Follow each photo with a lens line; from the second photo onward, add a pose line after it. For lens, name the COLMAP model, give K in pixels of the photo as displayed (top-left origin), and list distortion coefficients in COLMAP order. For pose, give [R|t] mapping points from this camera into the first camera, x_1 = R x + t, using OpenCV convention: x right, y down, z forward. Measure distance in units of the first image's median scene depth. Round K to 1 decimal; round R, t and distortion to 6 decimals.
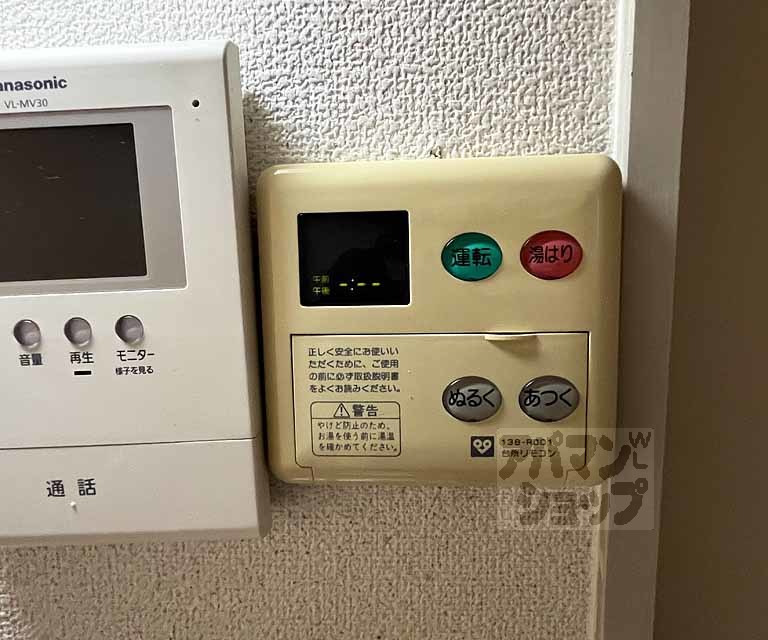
lens RADIAL K [[519.3, 0, 361.6], [0, 519.3, 320.6], [0, 0, 1]] dist [0.000011, 0.001330]
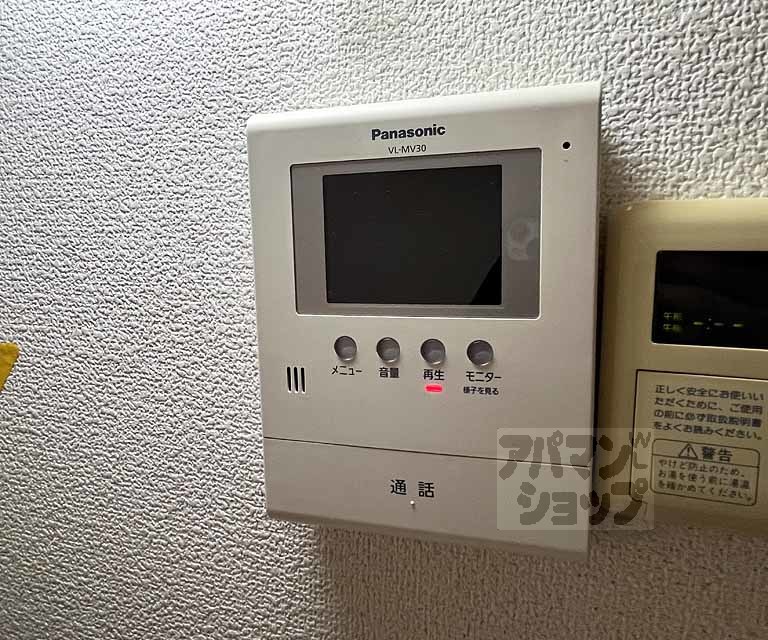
lens RADIAL K [[519.3, 0, 361.6], [0, 519.3, 320.6], [0, 0, 1]] dist [0.000011, 0.001330]
pose [[0.963294, 0.063034, -0.260944, -0.369536], [-0.061442, 0.998009, 0.014261, -0.046538], [0.261324, 0.002296, 0.965249, -0.107670]]
